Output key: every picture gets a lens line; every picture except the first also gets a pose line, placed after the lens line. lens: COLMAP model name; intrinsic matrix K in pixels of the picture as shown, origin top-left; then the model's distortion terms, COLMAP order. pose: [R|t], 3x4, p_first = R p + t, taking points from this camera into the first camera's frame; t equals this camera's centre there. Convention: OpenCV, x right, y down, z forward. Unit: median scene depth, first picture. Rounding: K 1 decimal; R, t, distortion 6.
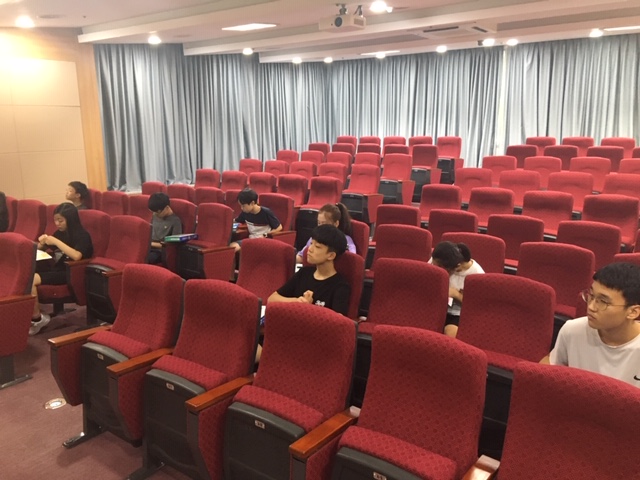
lens RADIAL K [[548.8, 0, 319.5], [0, 548.8, 240.7], [0, 0, 1]] dist [0.044447, -0.032808]
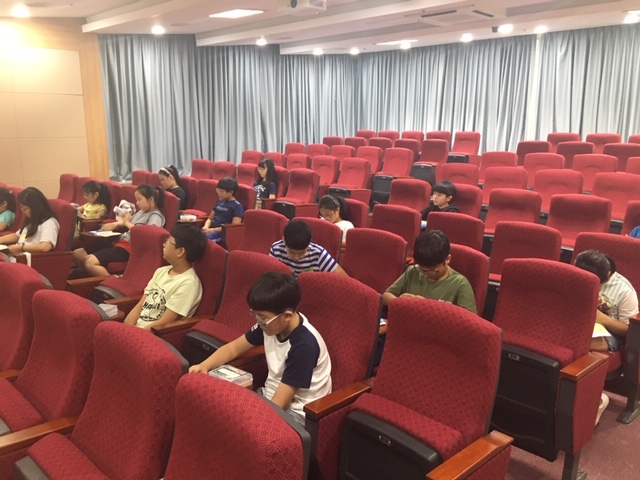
lens RADIAL K [[548.8, 0, 321.0], [0, 548.8, 238.6], [0, 0, 1]] dist [0.044447, -0.032808]
pose [[0.989707, 0.042482, -0.136658, 0.124227], [-0.042600, 0.999090, 0.002061, 0.001276], [0.136621, 0.003782, 0.990616, 0.039066]]
